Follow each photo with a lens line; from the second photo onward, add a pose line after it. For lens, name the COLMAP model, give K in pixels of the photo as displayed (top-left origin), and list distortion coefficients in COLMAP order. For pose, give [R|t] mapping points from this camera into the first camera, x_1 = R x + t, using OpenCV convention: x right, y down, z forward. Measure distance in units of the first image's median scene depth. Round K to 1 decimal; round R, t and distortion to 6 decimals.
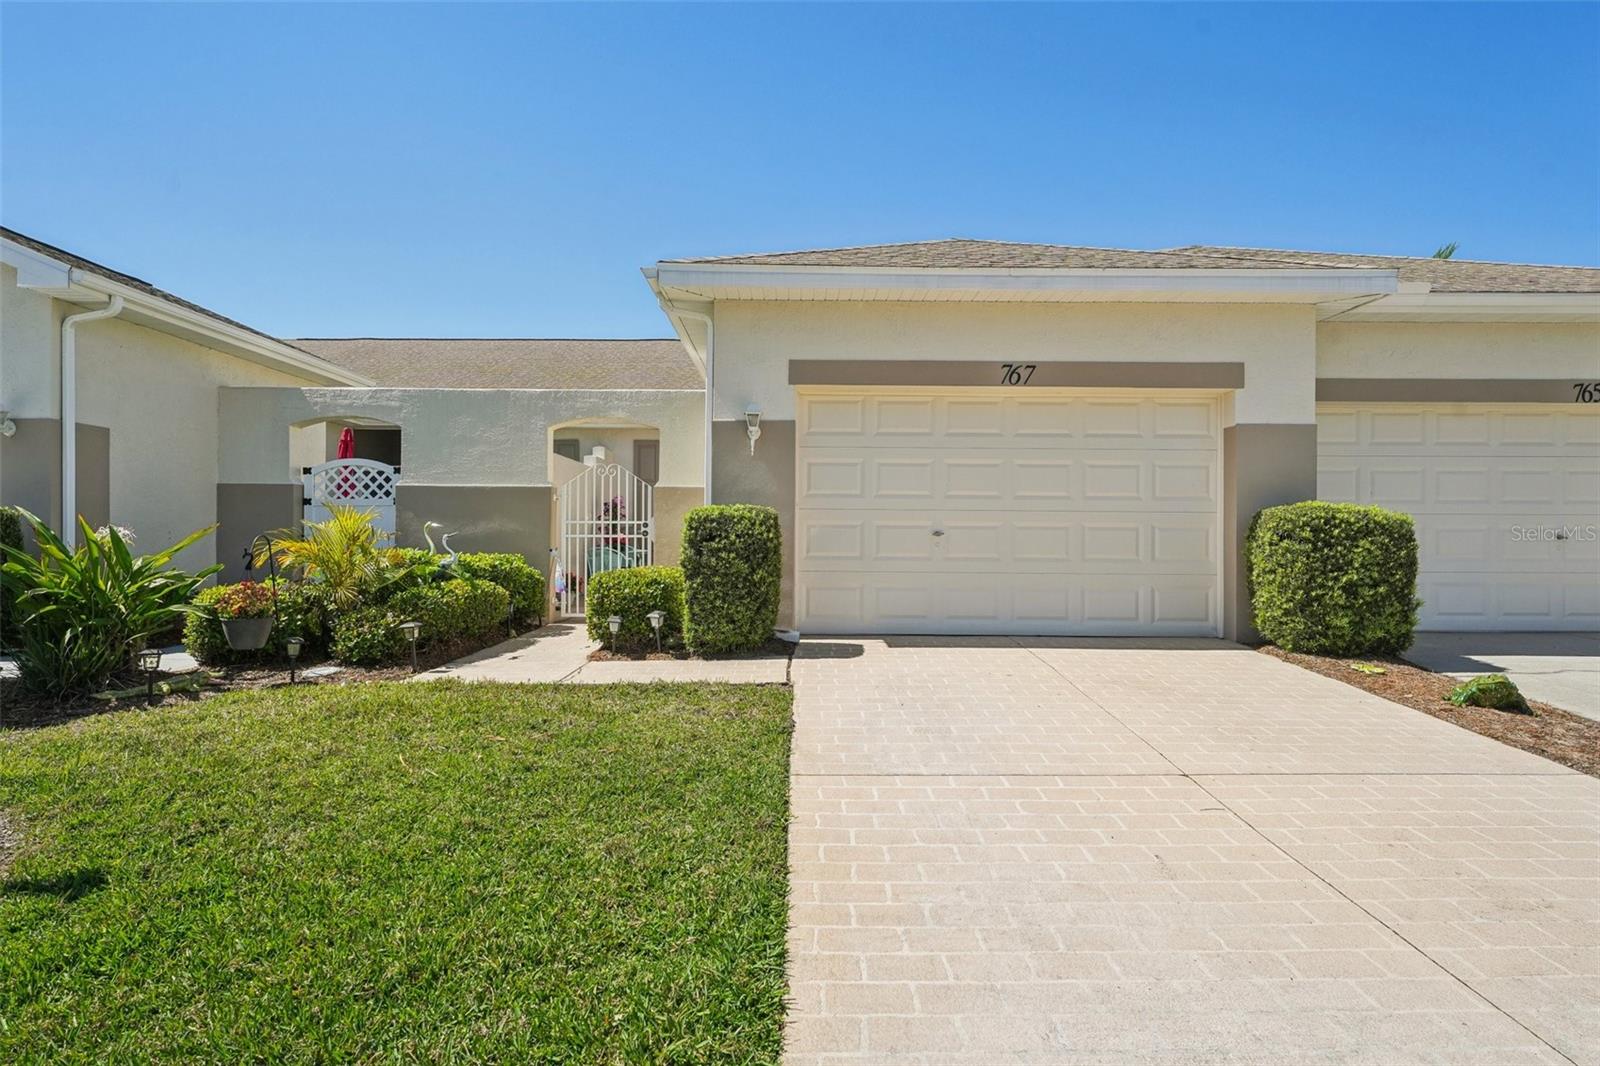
lens RADIAL K [[875.6, 0, 799.8], [0, 875.6, 524.8], [0, 0, 1]] dist [0.000711, -0.000941]
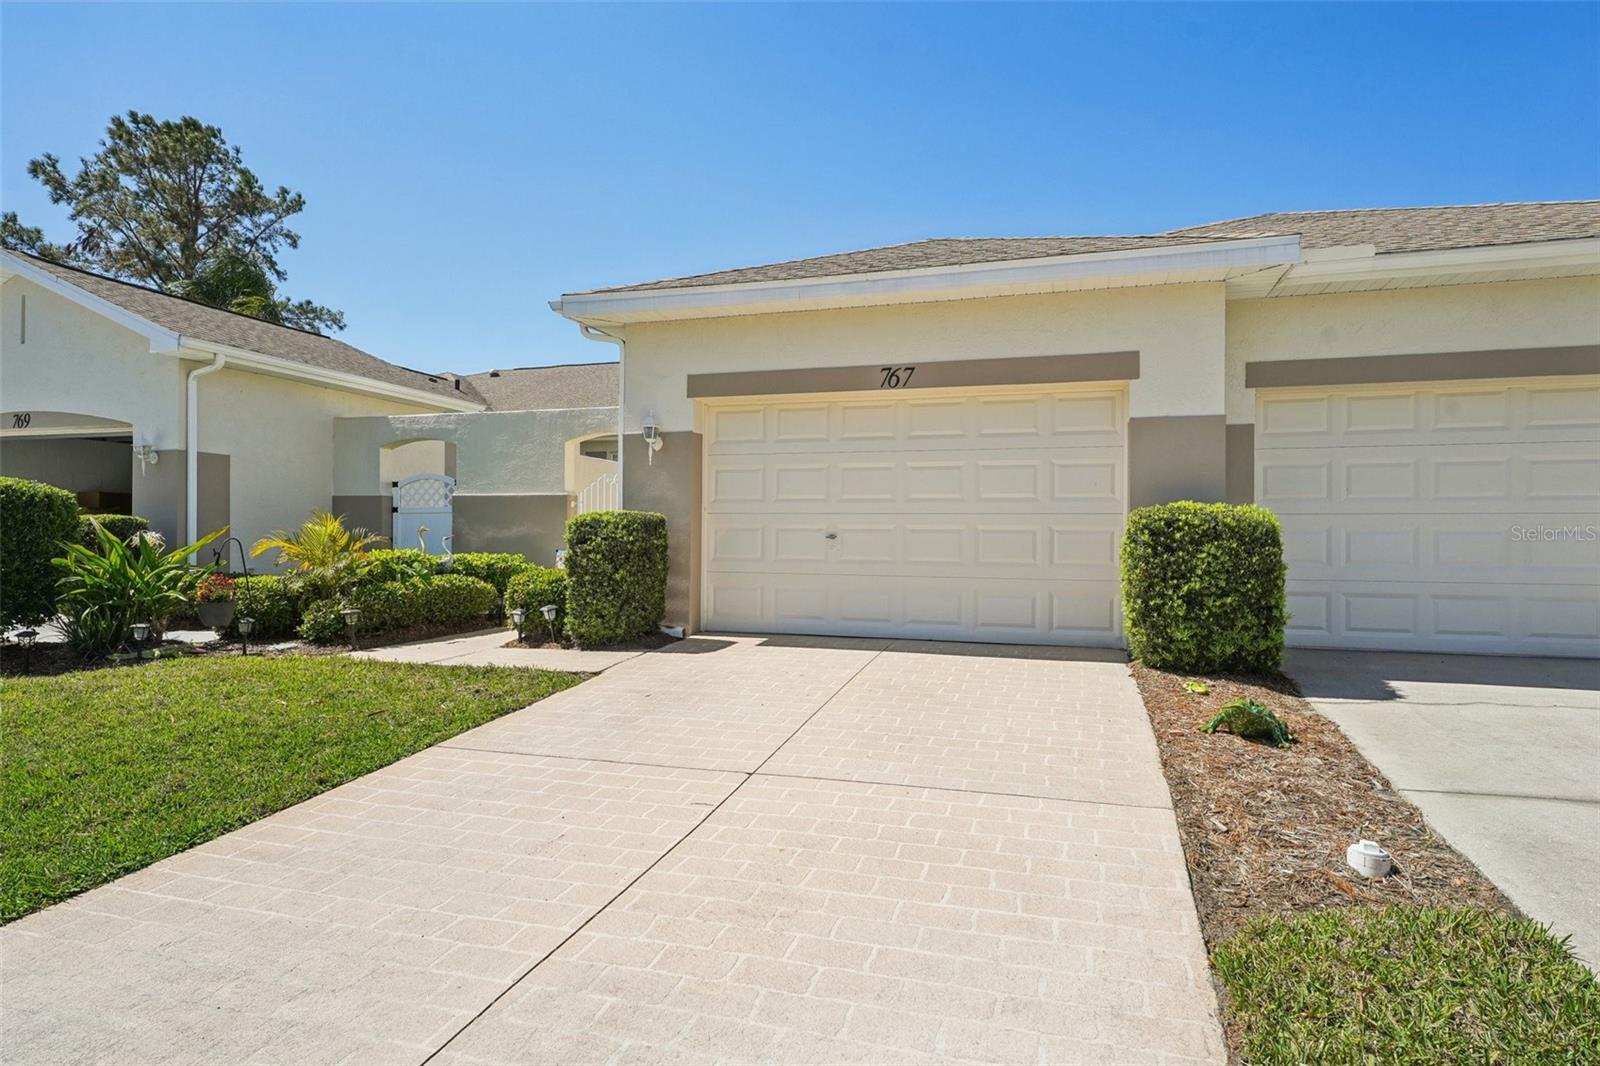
lens RADIAL K [[867.0, 0, 804.1], [0, 867.0, 524.8], [0, 0, 1]] dist [0.000119, -0.000002]
pose [[0.955652, -0.003691, -0.294477, 0.463952], [0.003375, 0.999993, -0.001583, -0.002371], [0.294480, 0.000519, 0.955657, 0.026672]]
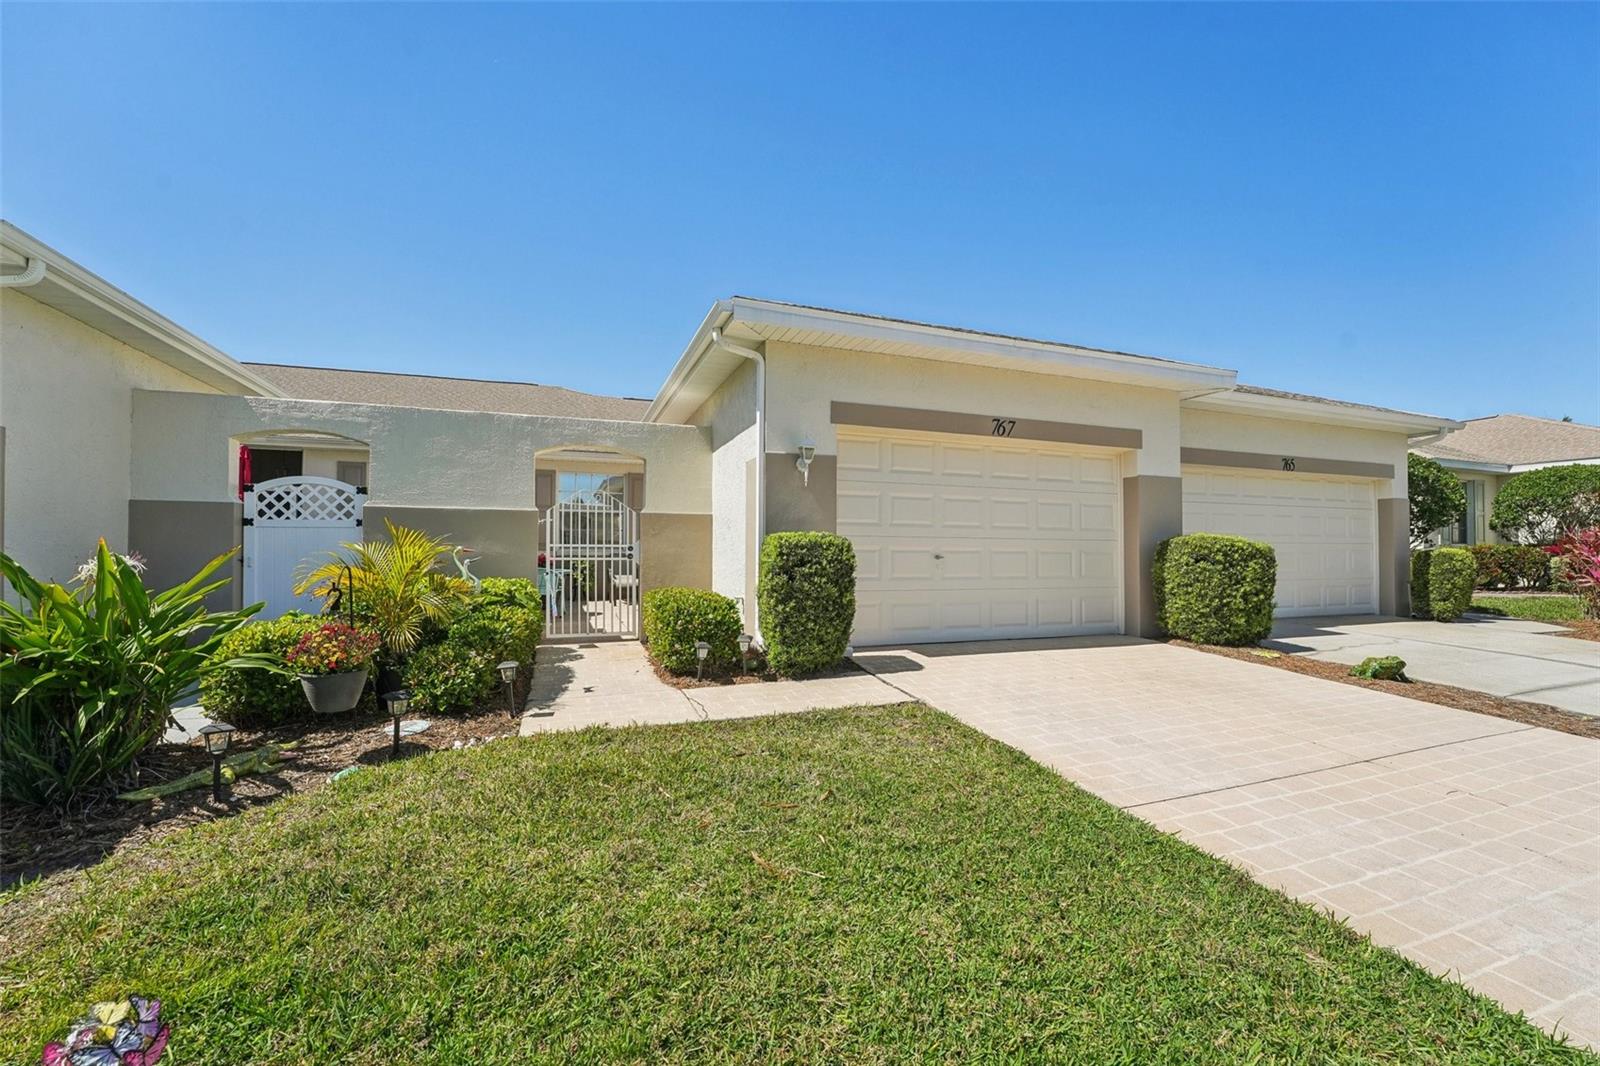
lens RADIAL K [[659.5, 0, 800.0], [0, 659.5, 533.0], [0, 0, 1]] dist [-0.028799, 0.004597]
pose [[0.939998, 0.008708, 0.341068, -0.353166], [-0.003272, 0.999858, -0.016510, -0.007966], [-0.341163, 0.014403, 0.939894, 0.244950]]
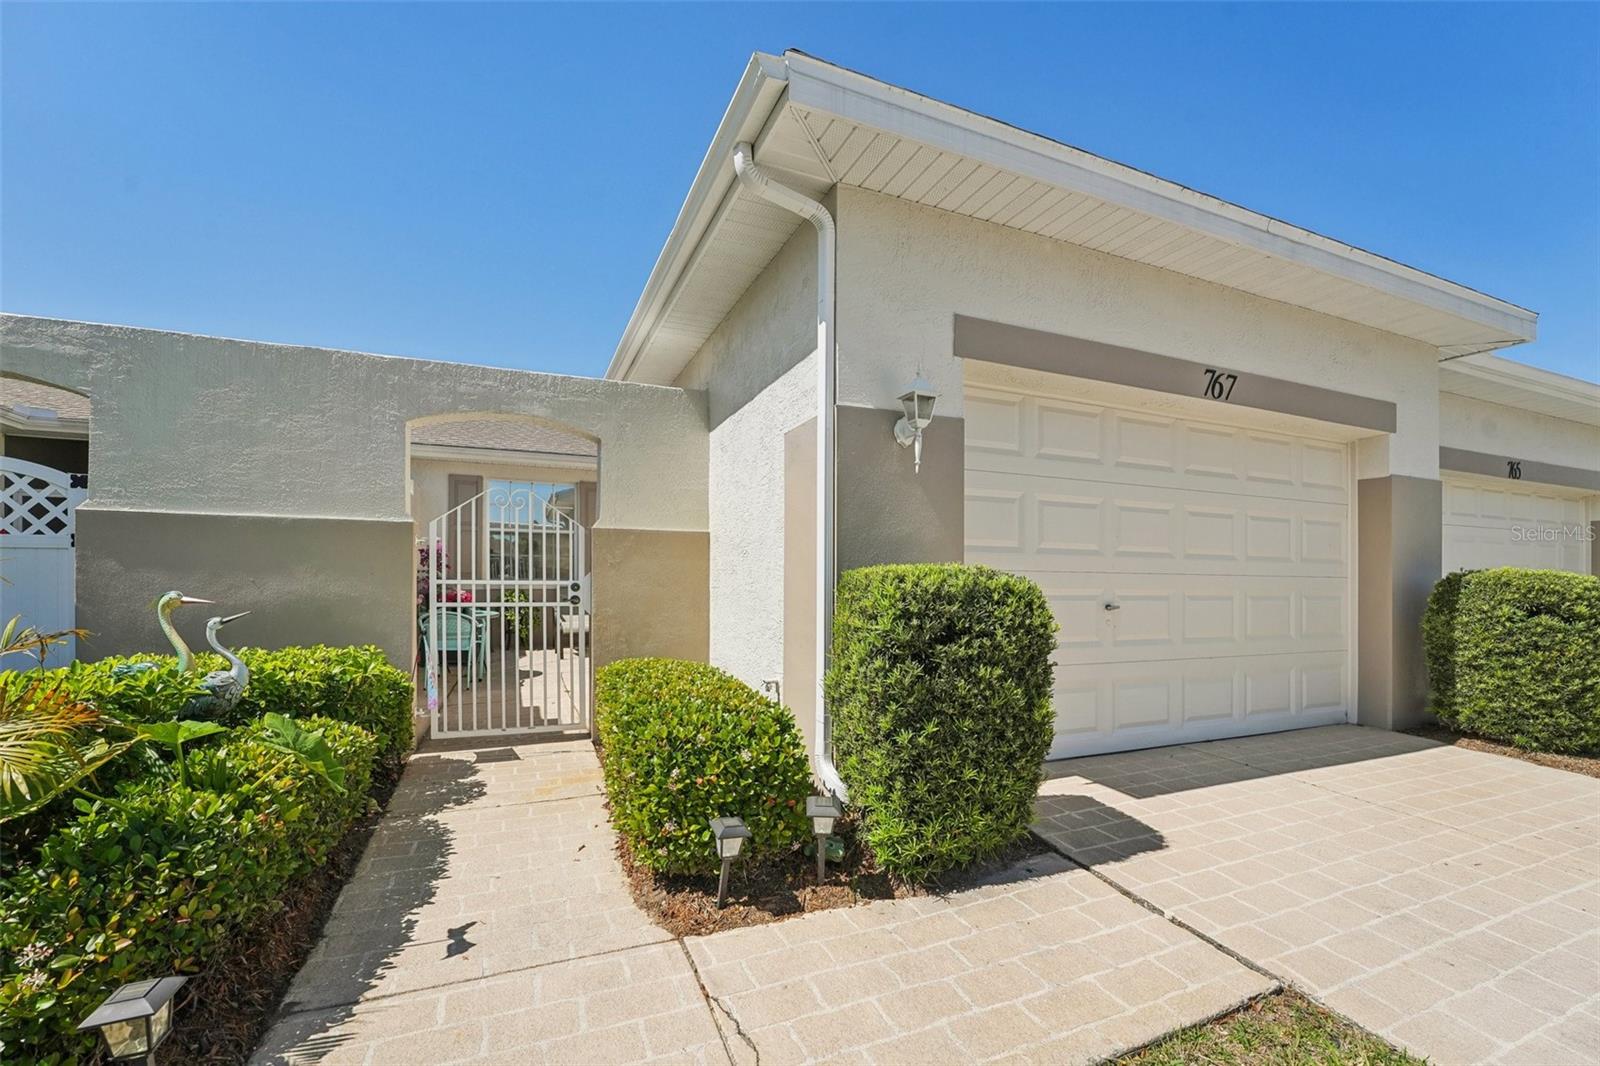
lens RADIAL K [[676.0, 0, 793.9], [0, 676.0, 575.3], [0, 0, 1]] dist [-0.023865, 0.000316]
pose [[0.924537, 0.004620, 0.381065, -0.299416], [-0.008562, 0.999926, 0.008651, -0.018399], [-0.380997, -0.011261, 0.924508, 0.661692]]
